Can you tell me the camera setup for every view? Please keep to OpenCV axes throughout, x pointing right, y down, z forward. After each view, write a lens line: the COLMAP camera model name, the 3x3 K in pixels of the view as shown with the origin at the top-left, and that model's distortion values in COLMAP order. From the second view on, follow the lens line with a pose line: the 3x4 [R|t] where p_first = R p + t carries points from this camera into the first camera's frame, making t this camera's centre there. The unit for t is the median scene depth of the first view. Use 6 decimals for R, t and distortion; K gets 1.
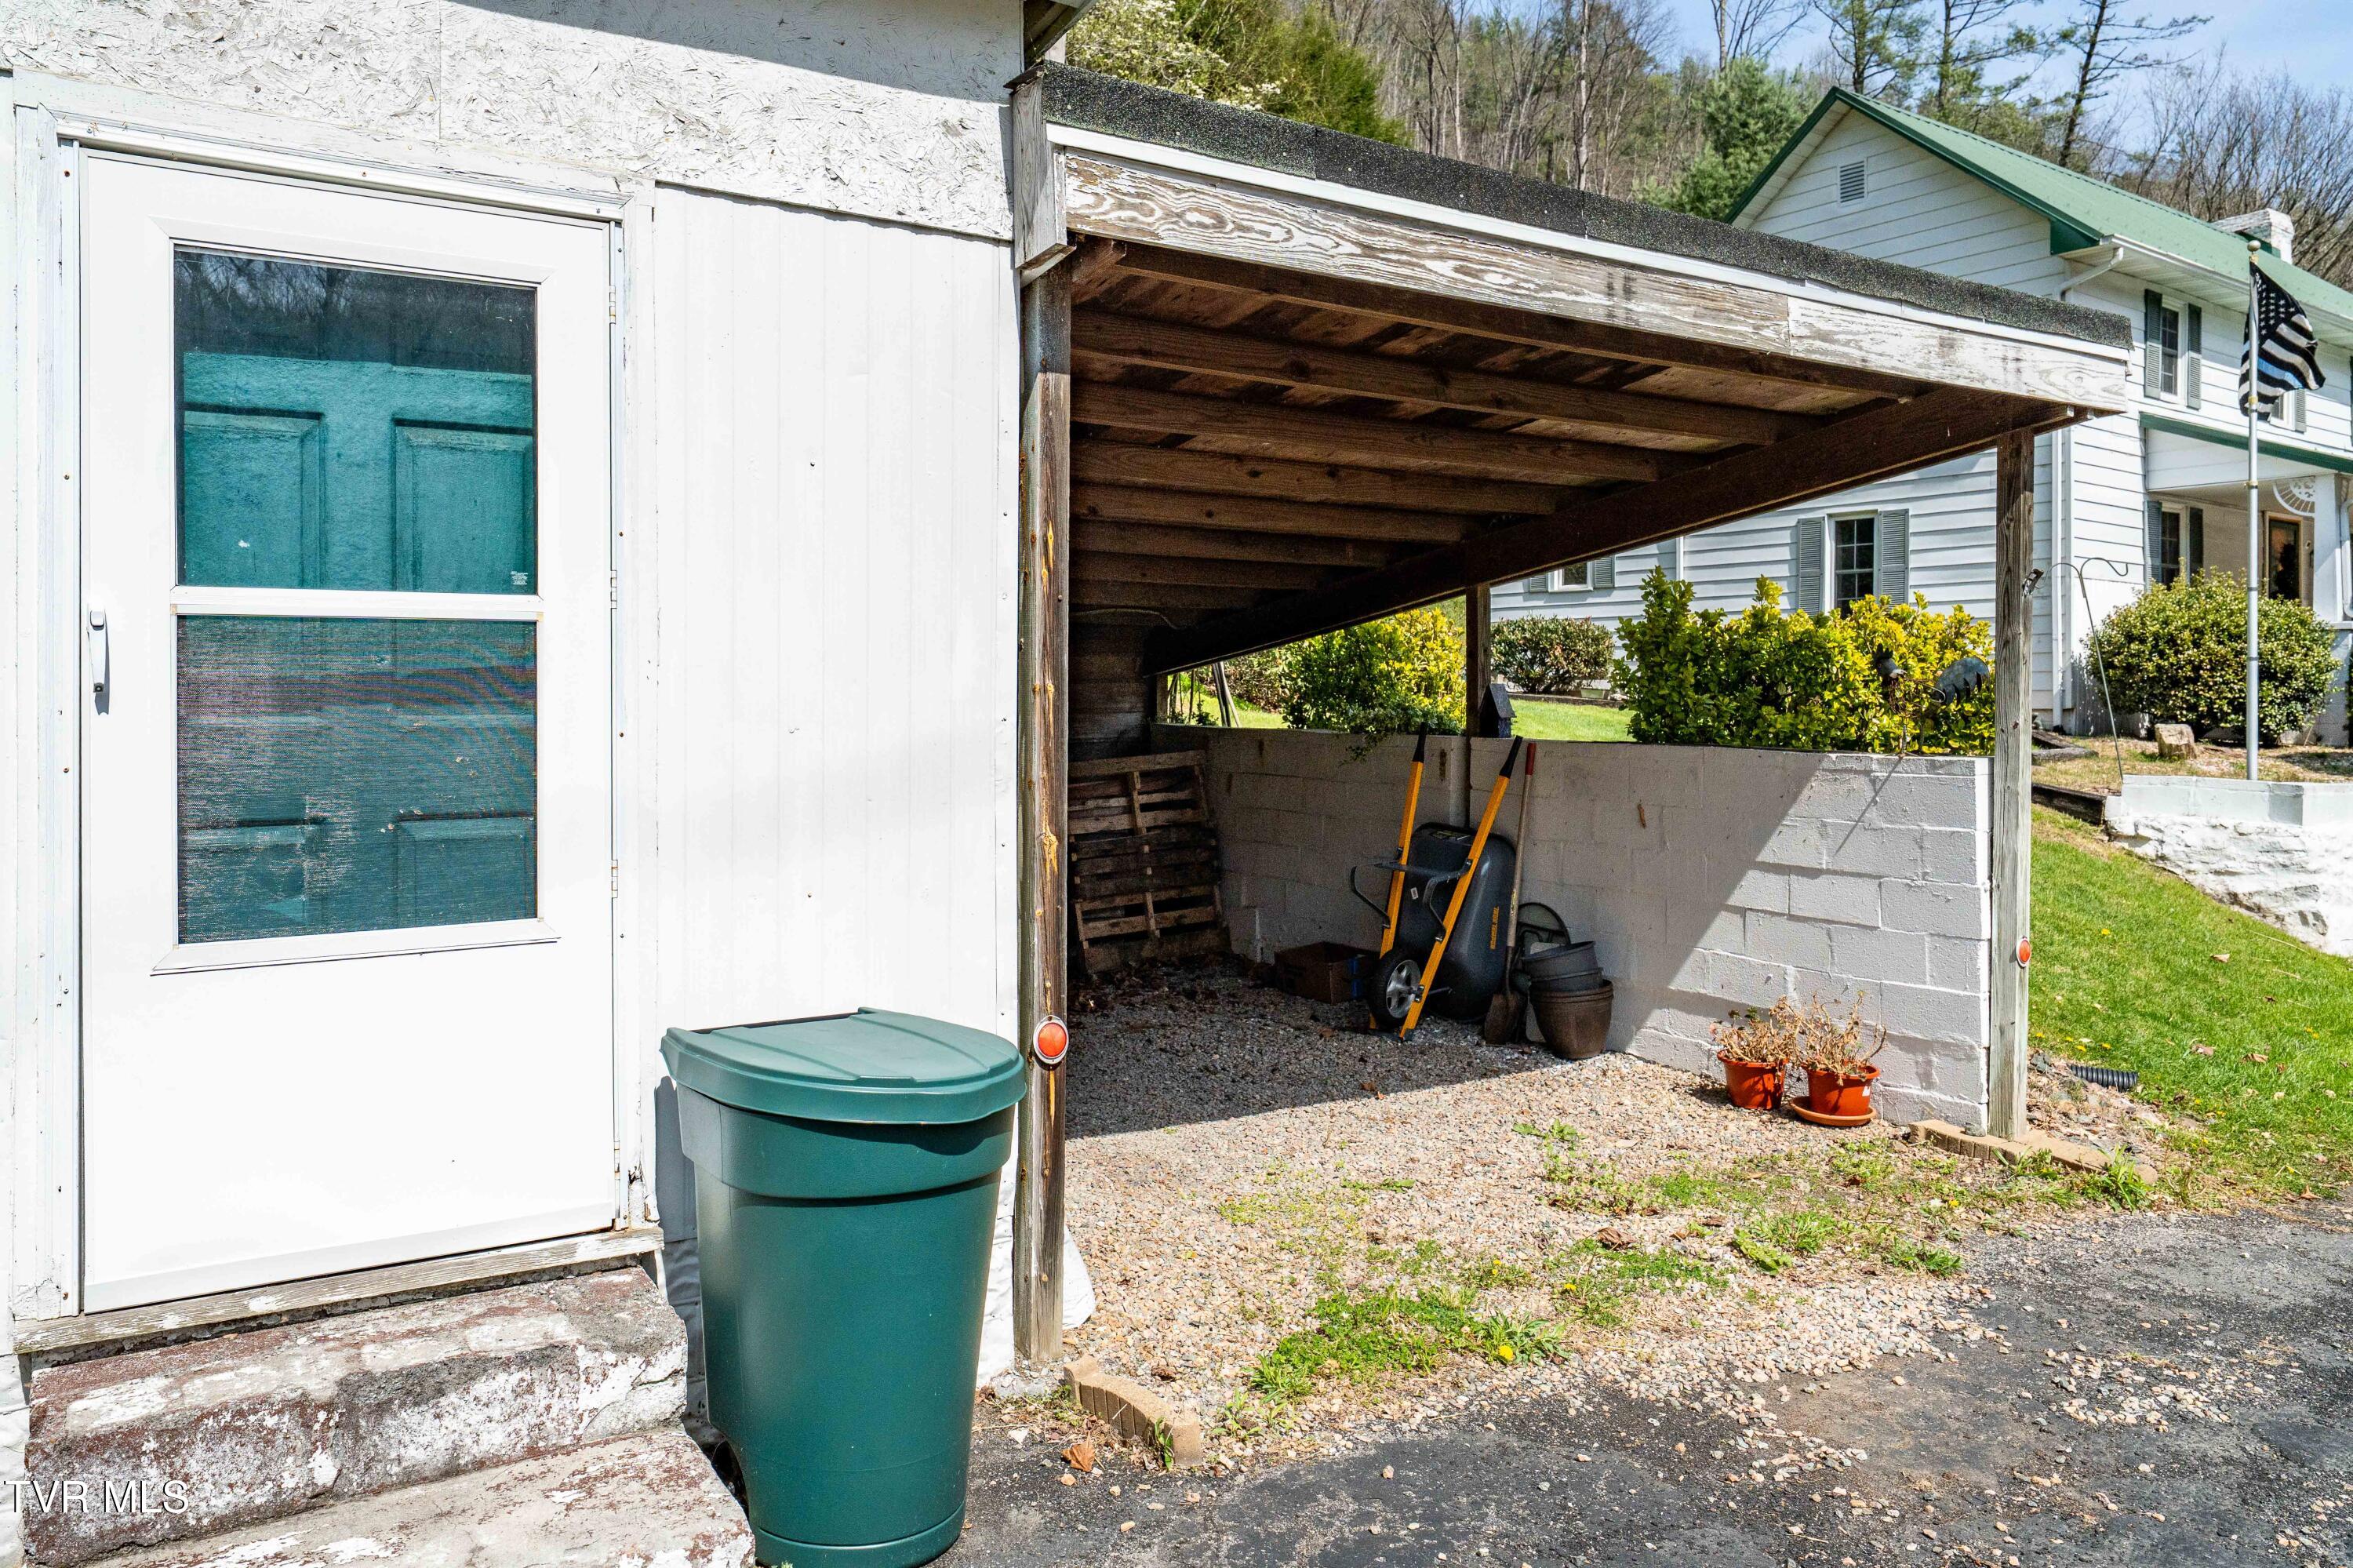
lens RADIAL K [[1293.3, 0, 1177.4], [0, 1293.3, 700.4], [0, 0, 1]] dist [-0.001123, -0.000176]
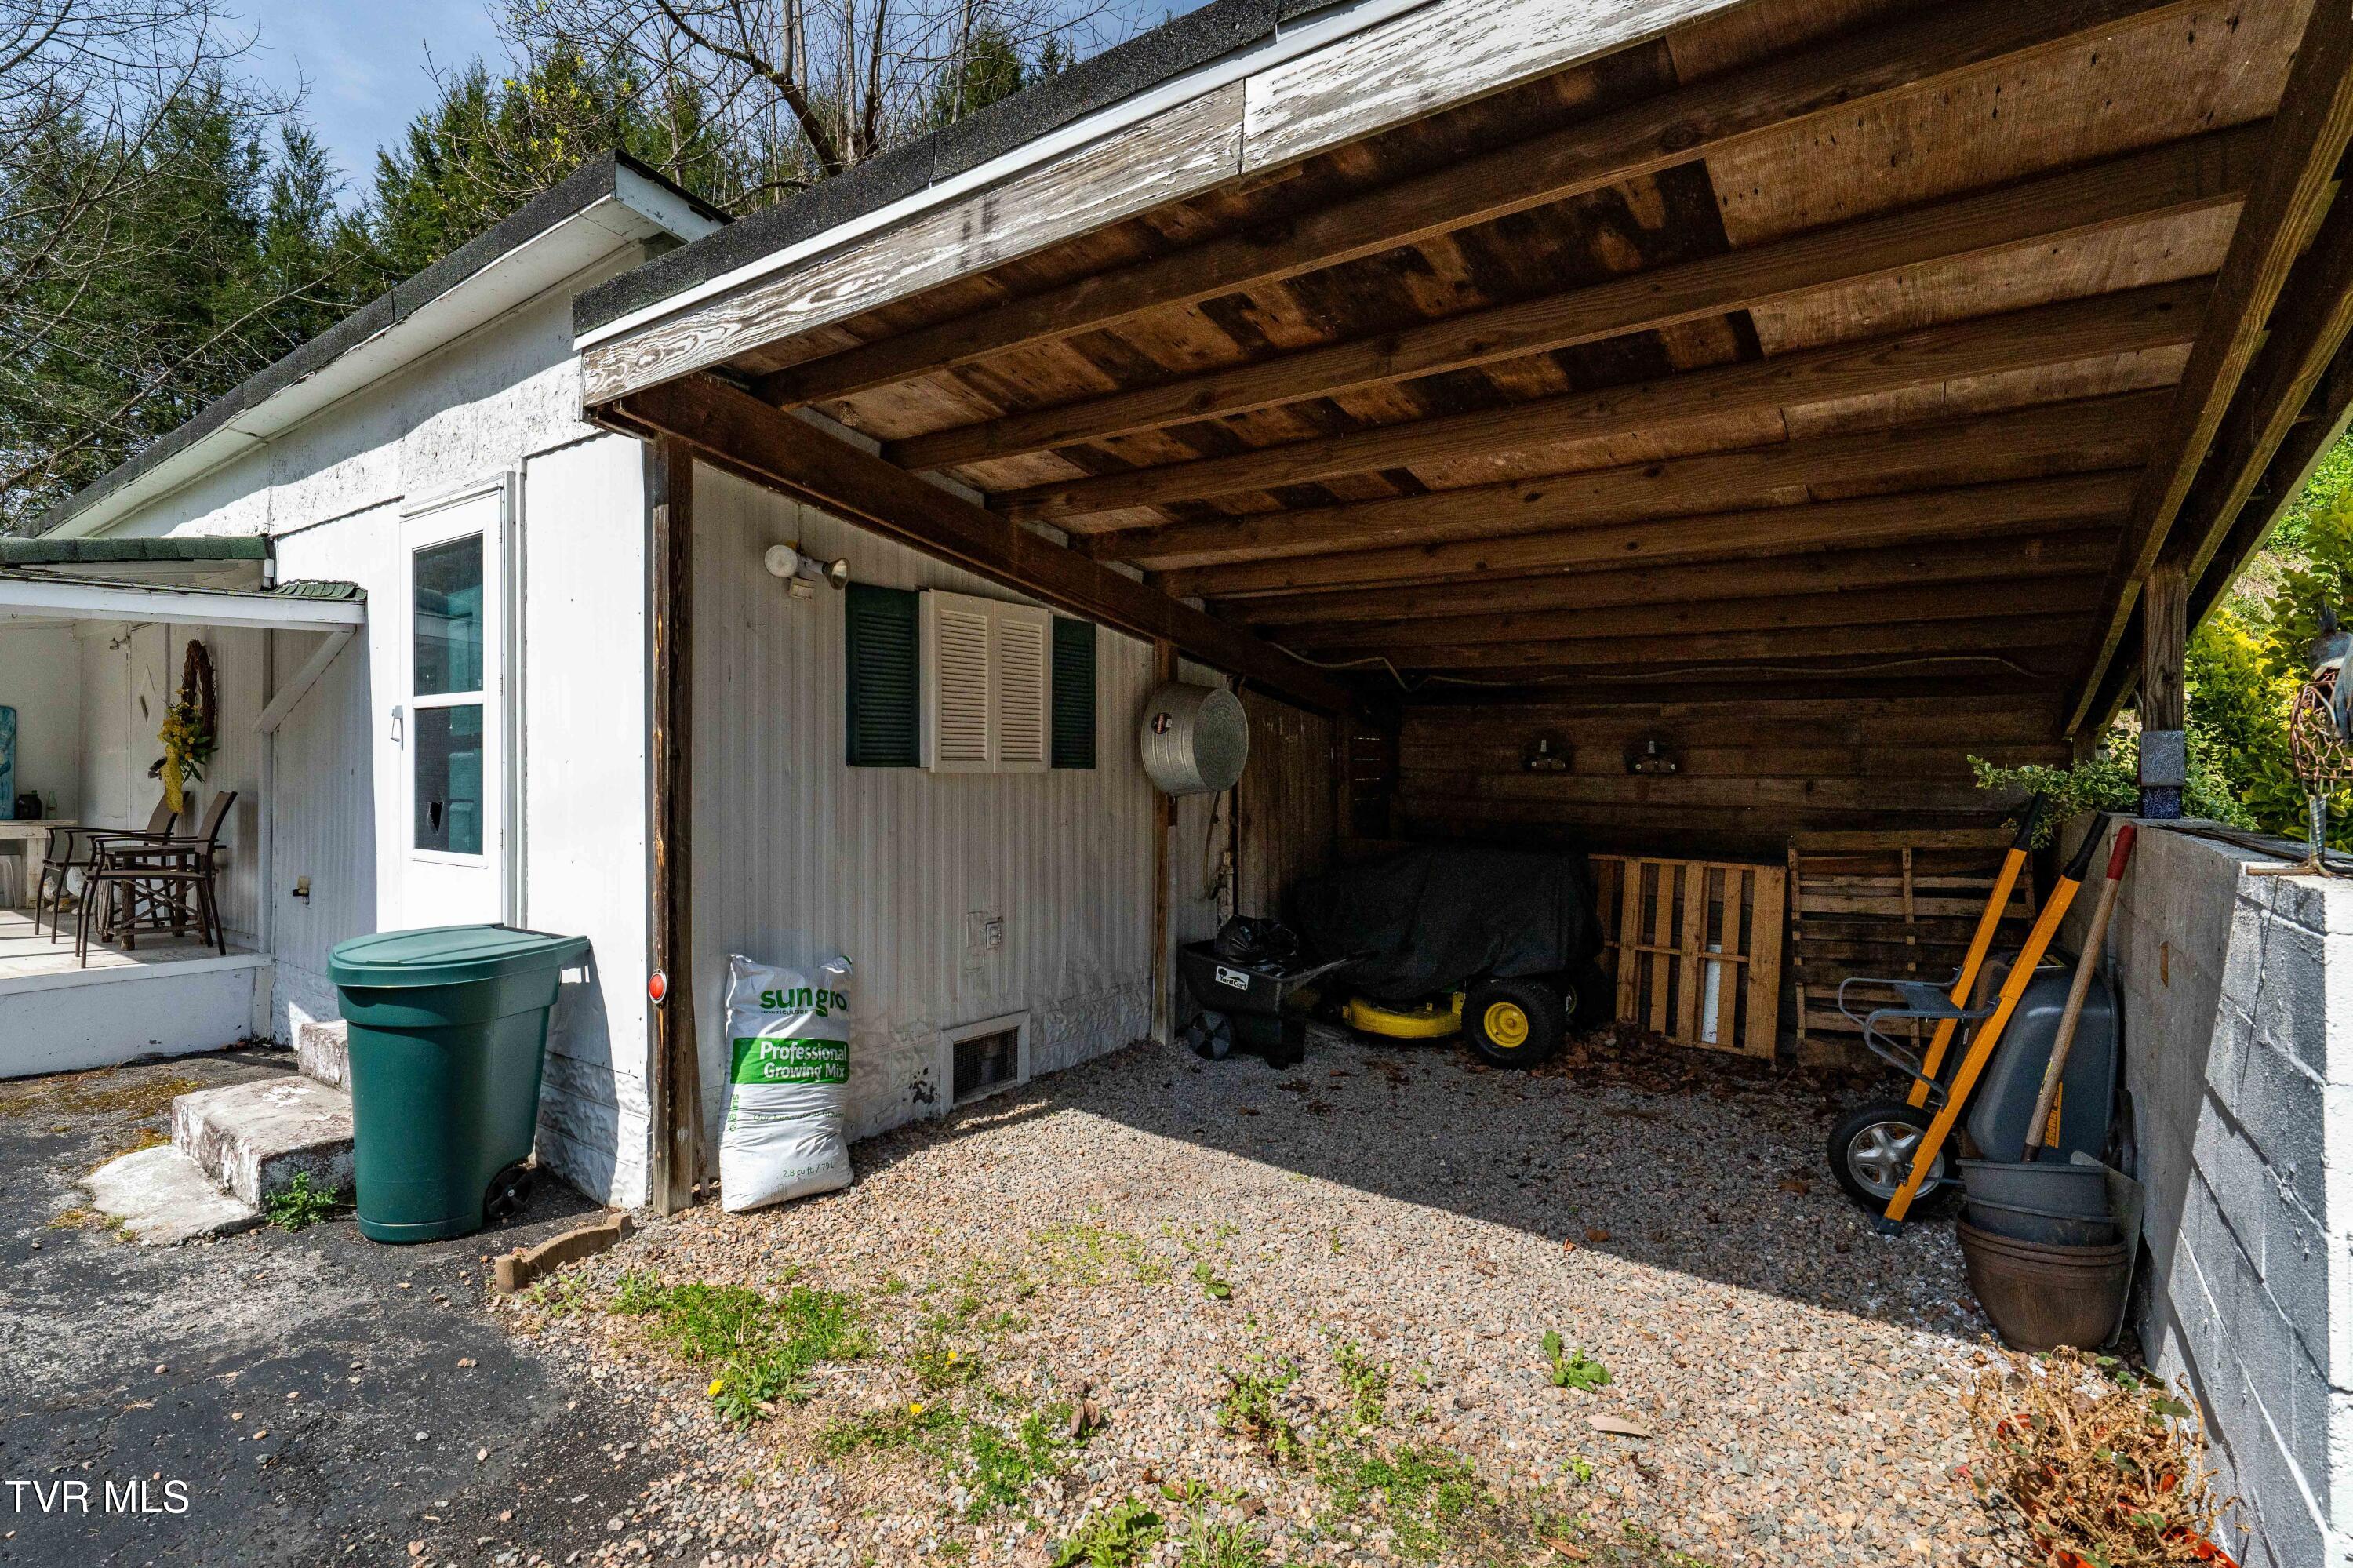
lens RADIAL K [[1017.6, 0, 1176.5], [0, 1017.6, 784.0], [0, 0, 1]] dist [-0.002897, -0.000143]
pose [[0.508904, 0.016953, -0.860656, 1.022938], [-0.007684, 0.999856, 0.015151, 0.021149], [0.860789, -0.001097, 0.508961, 0.840060]]
